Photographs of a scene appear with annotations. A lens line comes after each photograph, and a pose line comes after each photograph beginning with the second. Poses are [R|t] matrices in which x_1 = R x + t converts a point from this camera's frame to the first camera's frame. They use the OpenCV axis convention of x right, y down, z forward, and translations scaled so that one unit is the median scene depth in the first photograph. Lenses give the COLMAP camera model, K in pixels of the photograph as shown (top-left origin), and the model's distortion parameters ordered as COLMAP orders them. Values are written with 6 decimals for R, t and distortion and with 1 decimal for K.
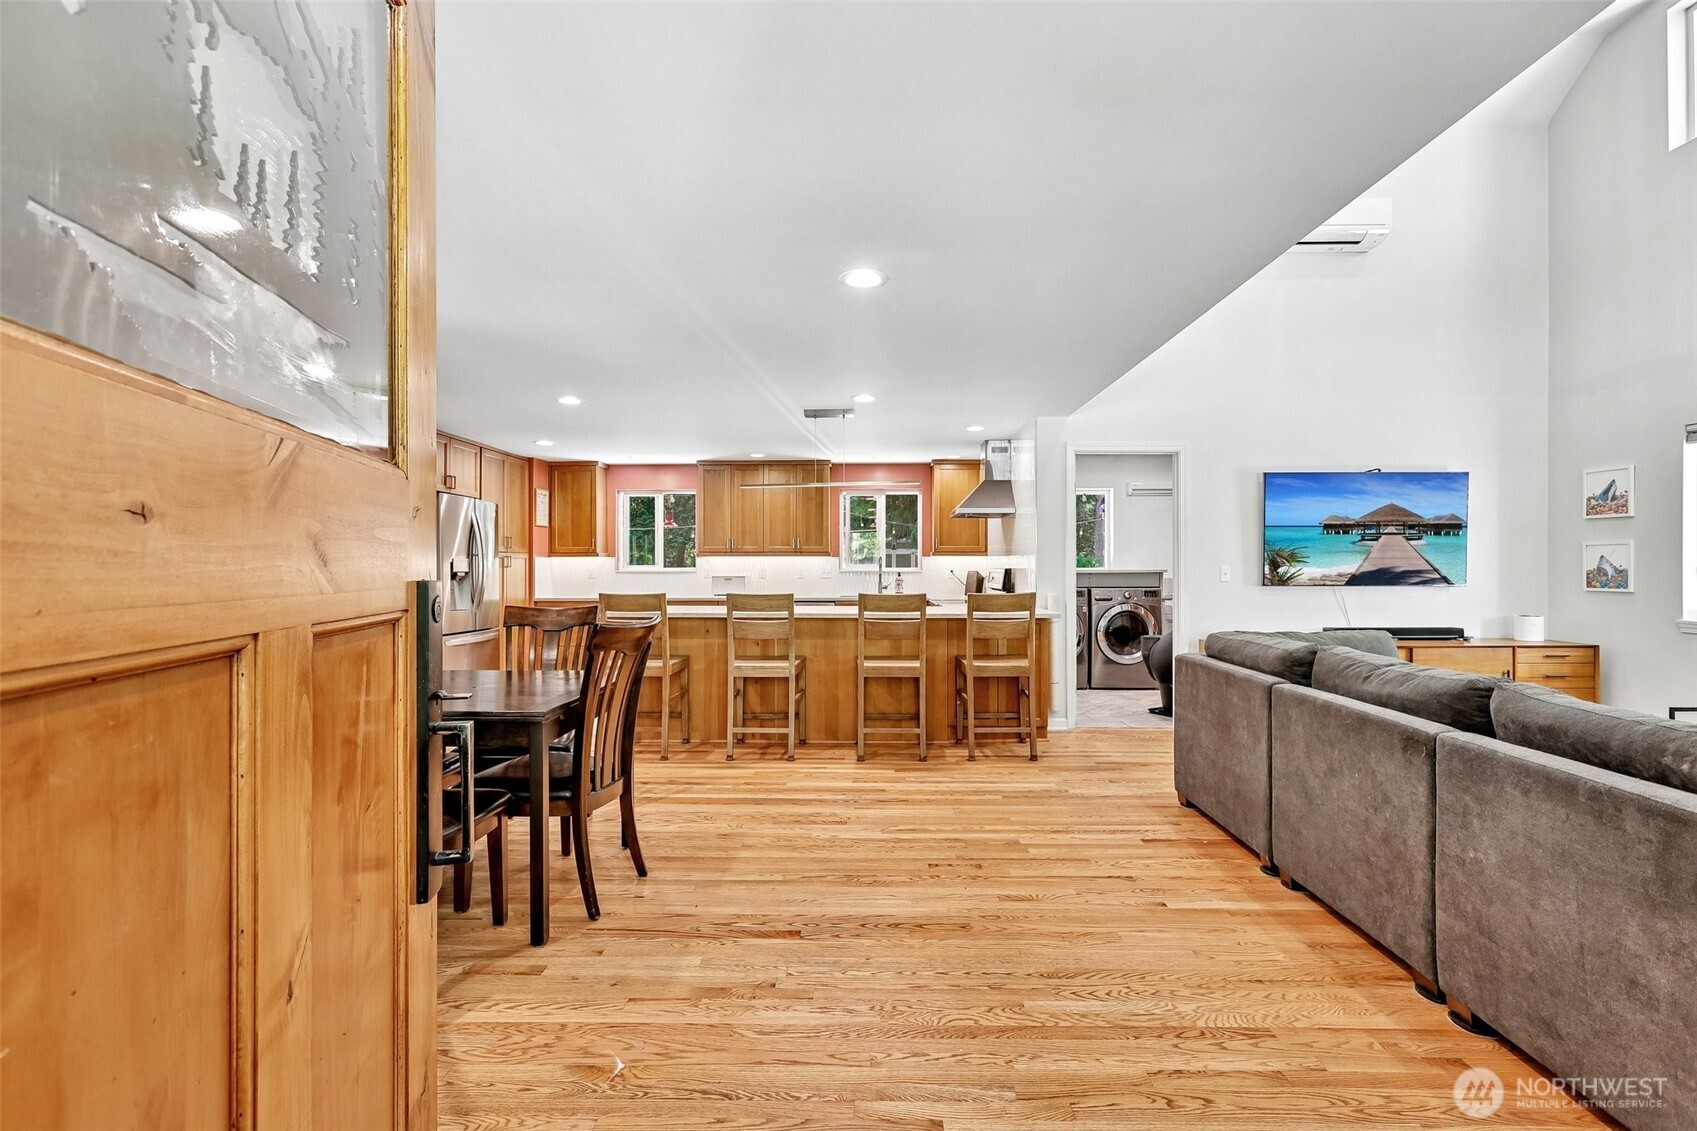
lens RADIAL K [[762.4, 0, 859.1], [0, 762.4, 565.5], [0, 0, 1]] dist [-0.003121, 0.002456]
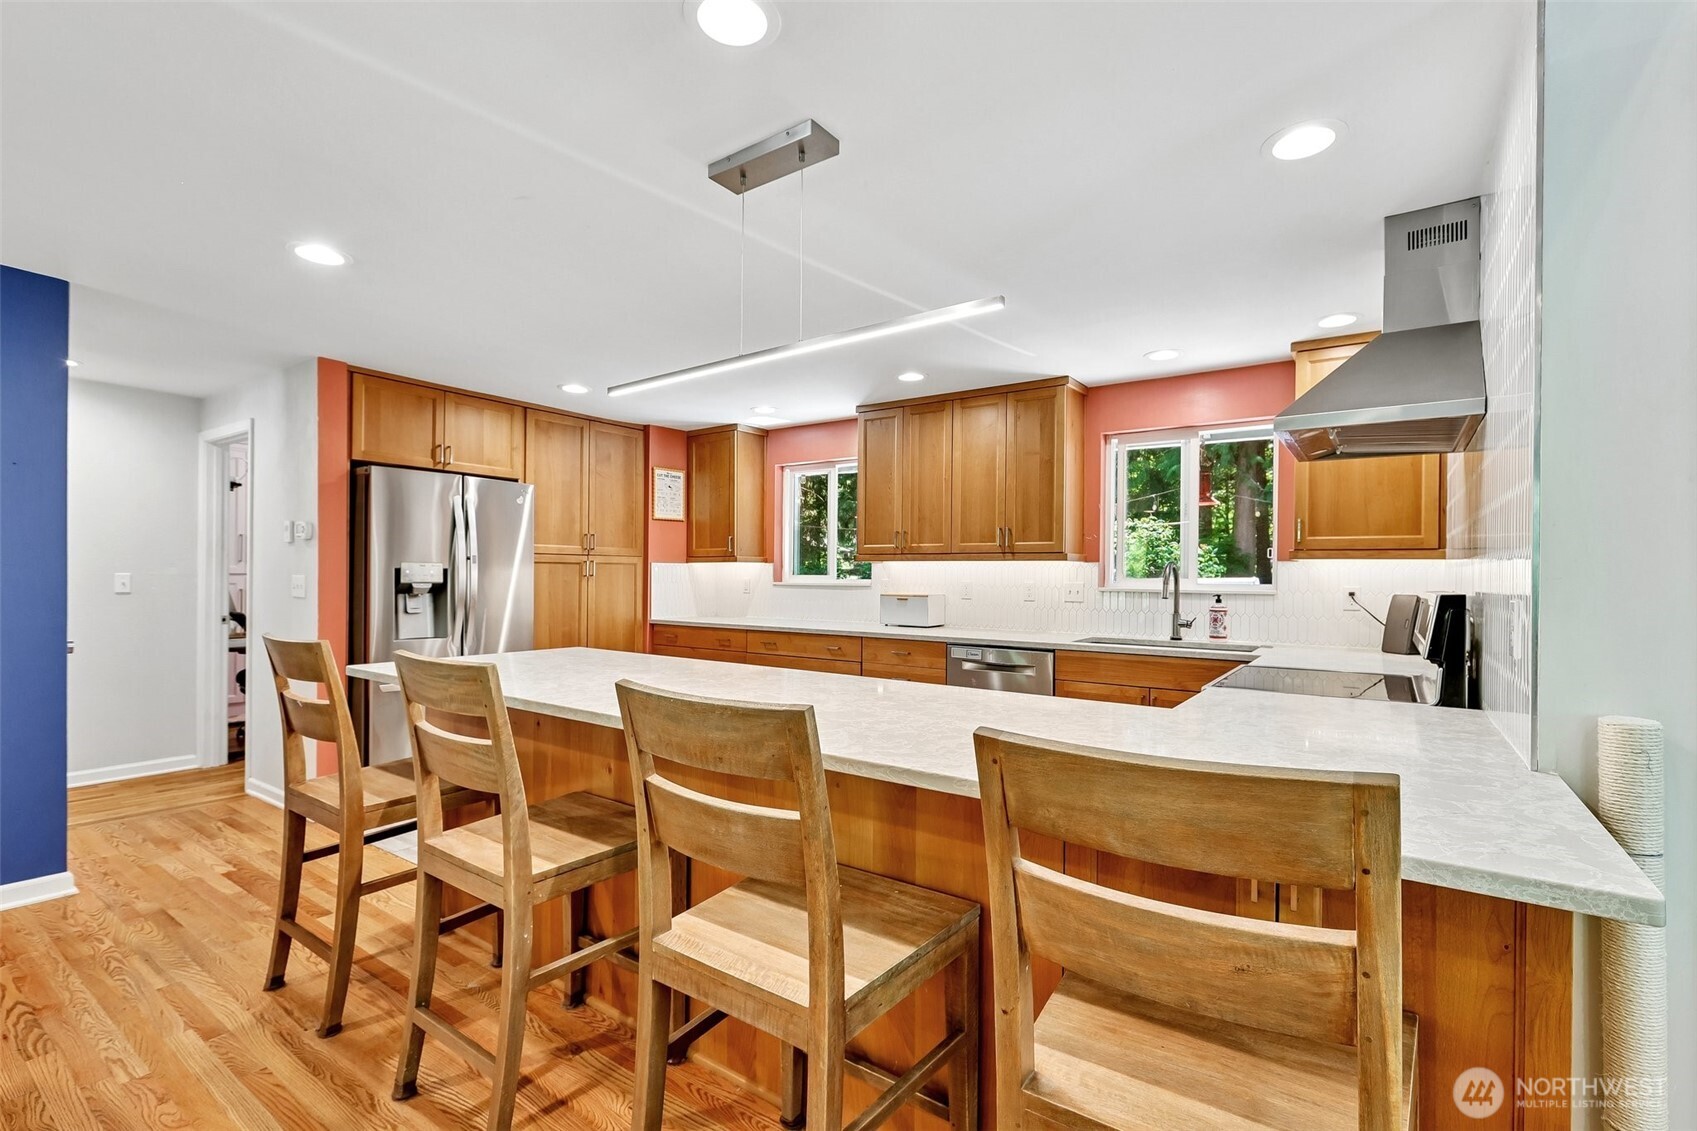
lens RADIAL K [[762.4, 0, 857.0], [0, 762.4, 573.9], [0, 0, 1]] dist [-0.003121, 0.002456]
pose [[0.828041, 0.006560, -0.560630, 0.207795], [-0.007410, 0.999972, 0.000756, -0.003525], [0.560619, 0.003528, 0.828066, 0.748761]]
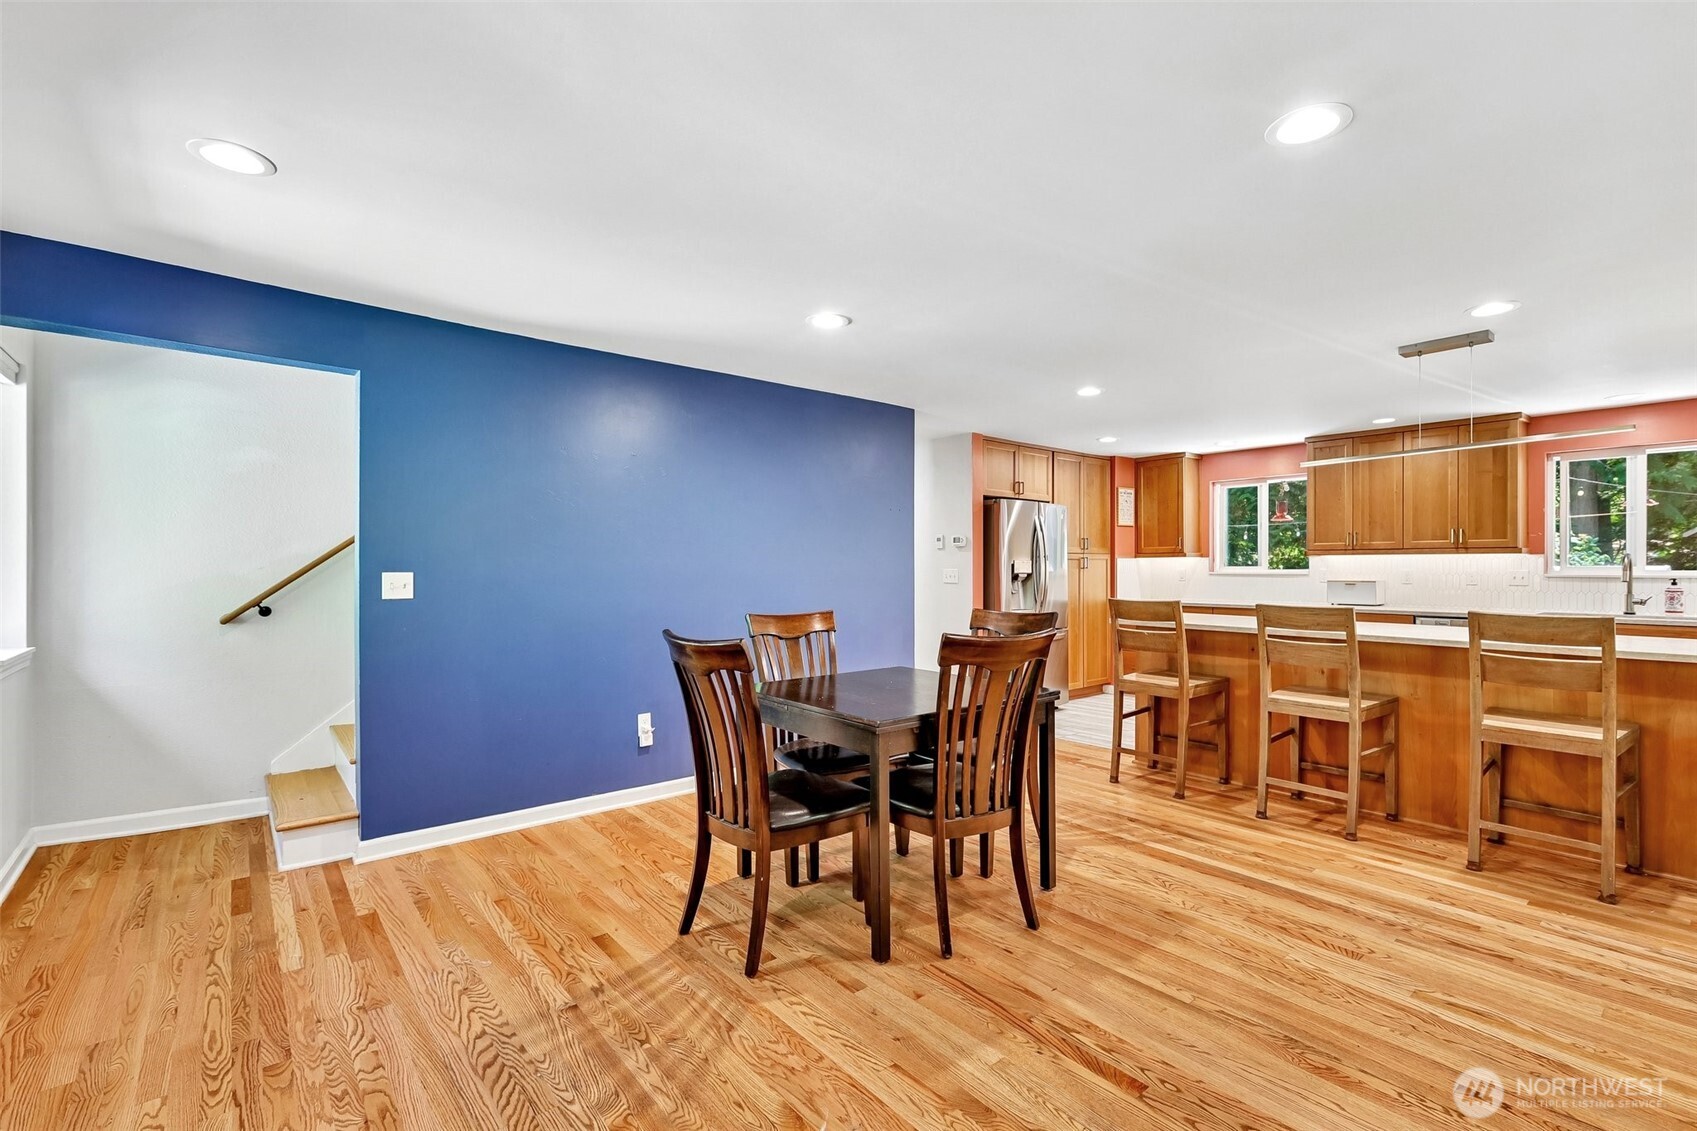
lens RADIAL K [[762.4, 0, 853.0], [0, 762.4, 561.3], [0, 0, 1]] dist [-0.003121, 0.002456]
pose [[0.649995, -0.004541, -0.759925, 0.139883], [0.000668, 0.999985, -0.005404, -0.002724], [0.759938, 0.003005, 0.649988, 0.161544]]
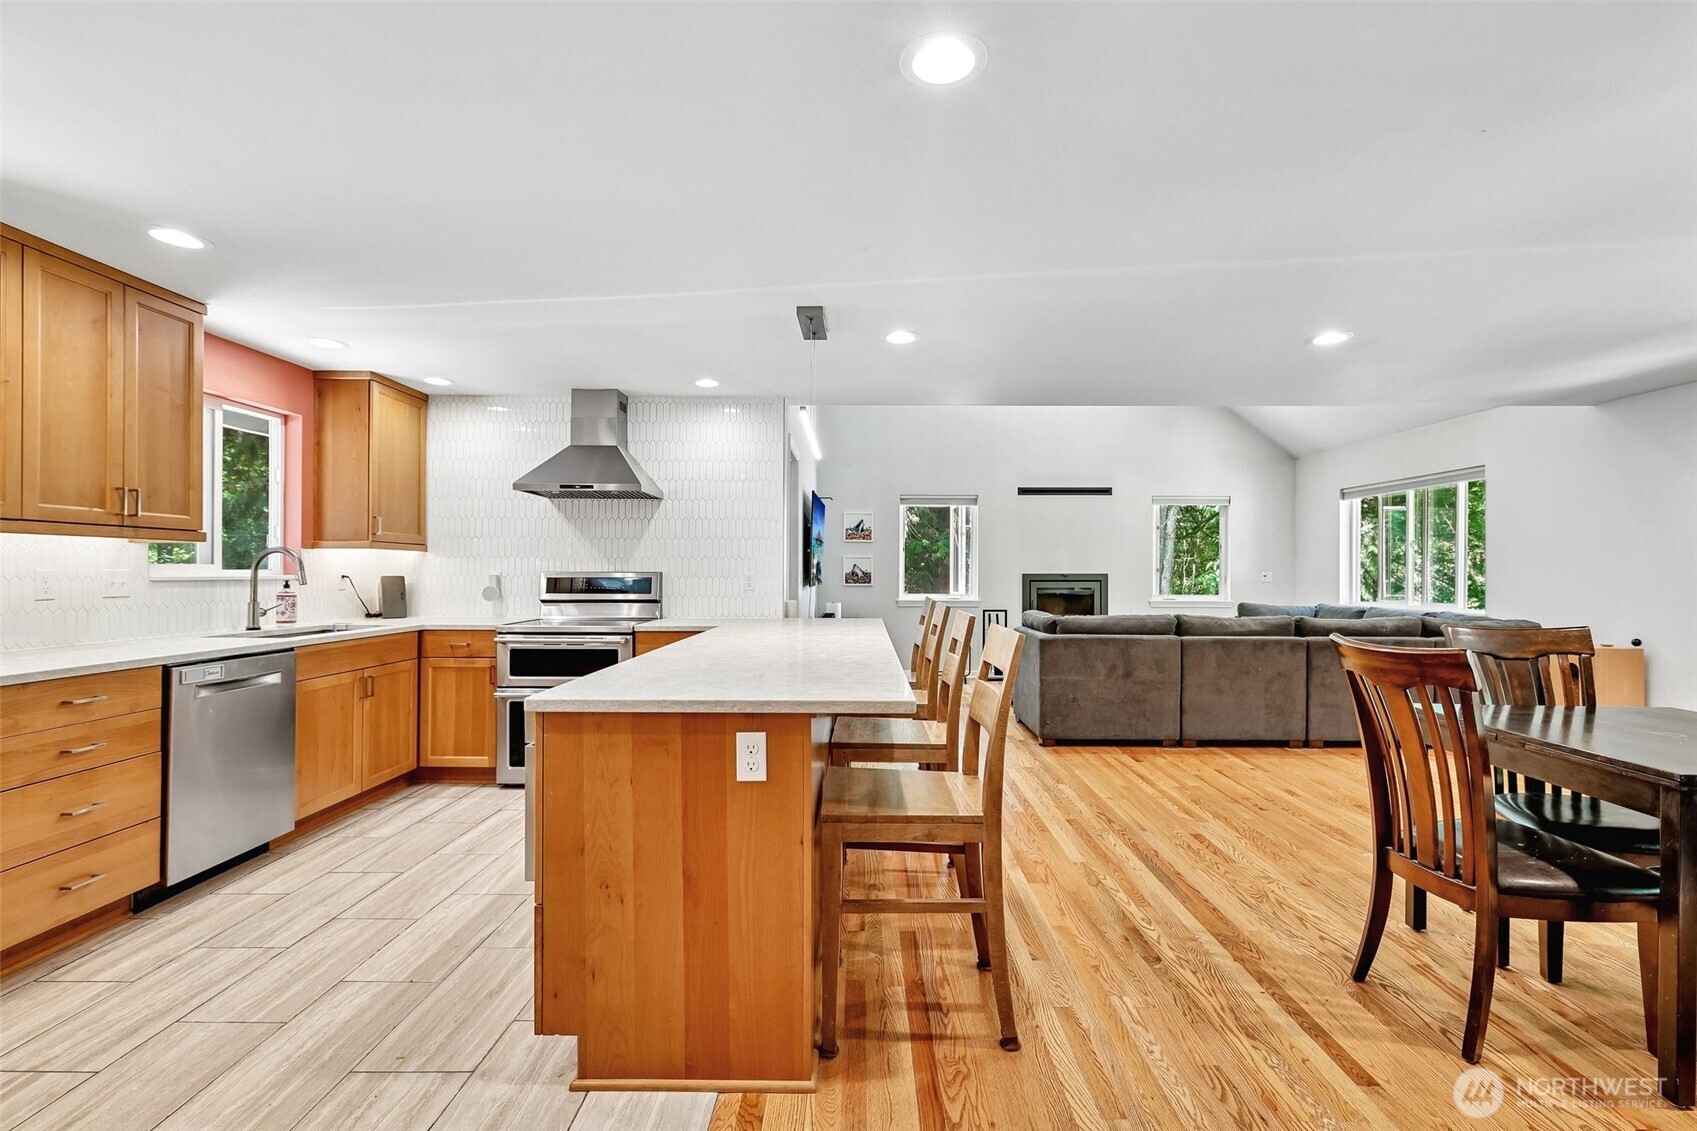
lens RADIAL K [[762.4, 0, 861.2], [0, 762.4, 563.1], [0, 0, 1]] dist [-0.003121, 0.002456]
pose [[-0.016217, 0.011001, 0.999808, -0.686522], [-0.004898, 0.999927, -0.011082, 0.003021], [-0.999856, -0.005077, -0.016162, 1.004258]]
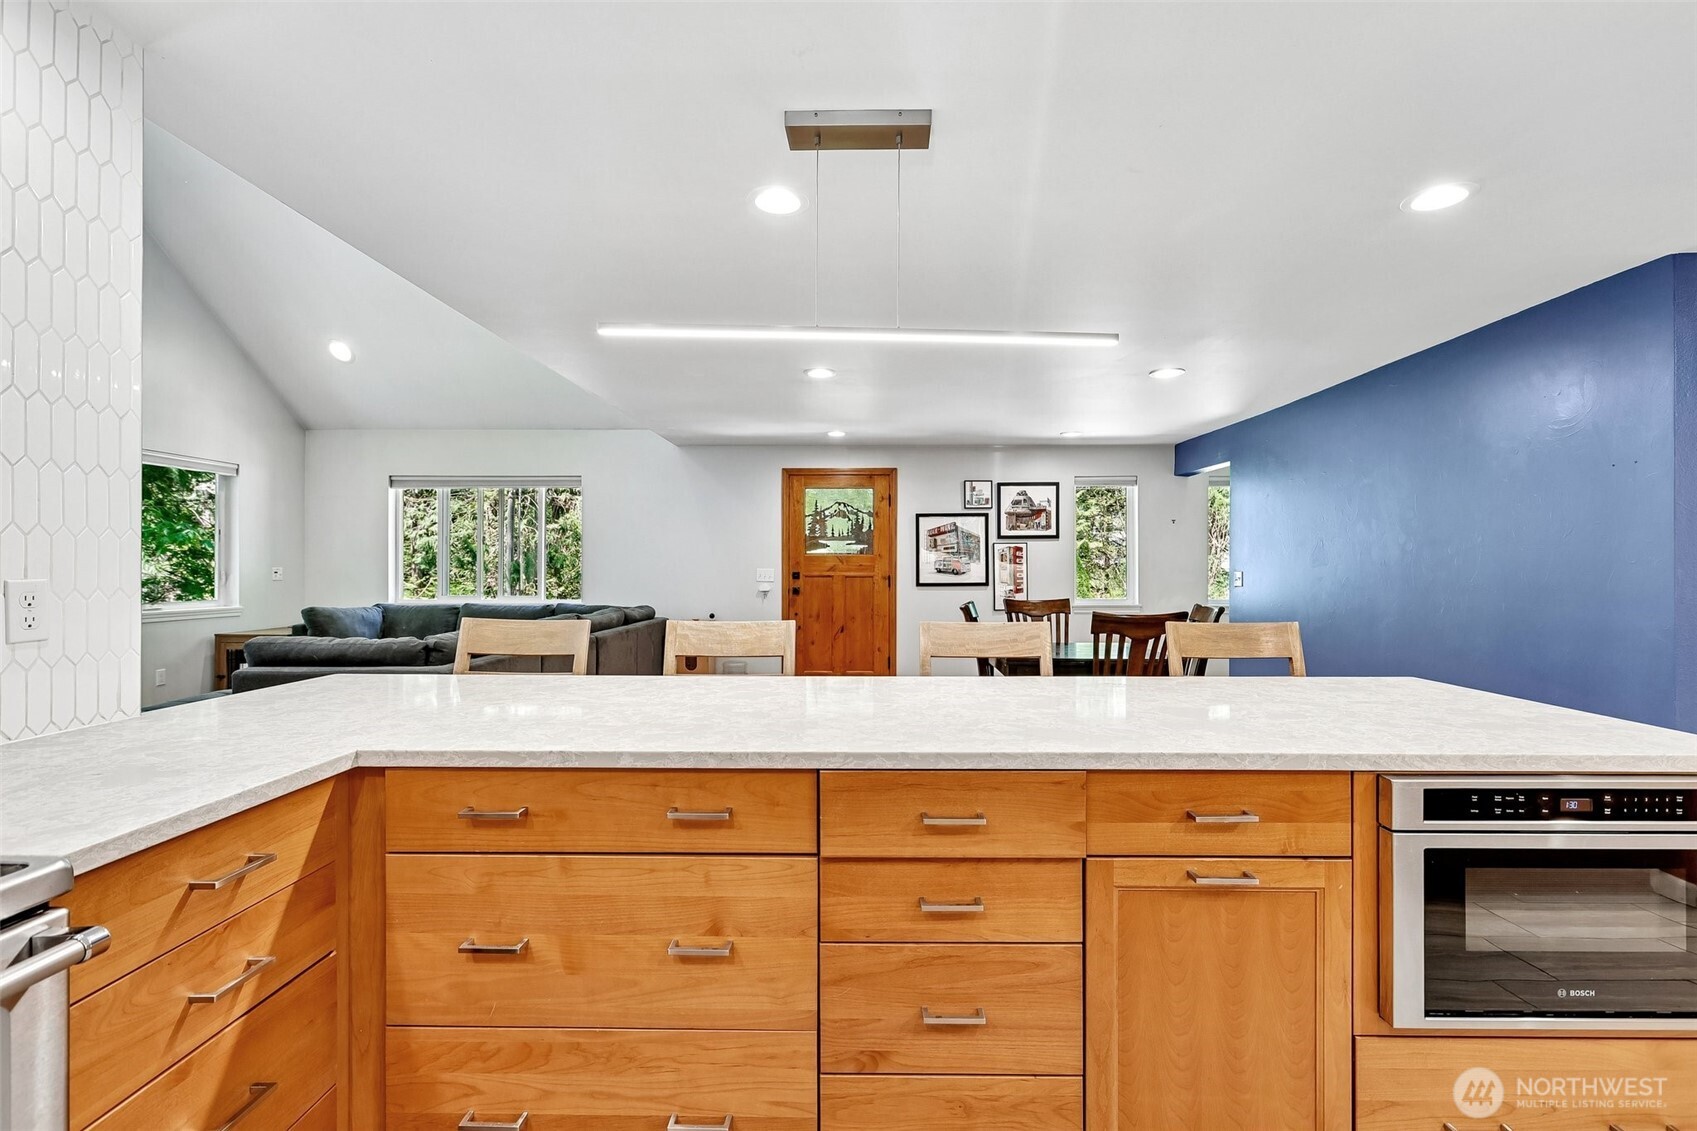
lens RADIAL K [[762.4, 0, 861.9], [0, 762.4, 567.5], [0, 0, 1]] dist [-0.003121, 0.002456]
pose [[-0.999994, -0.001171, -0.003382, -0.036033], [-0.001167, 0.999999, -0.000958, 0.000168], [0.003383, -0.000954, -0.999994, 1.395412]]
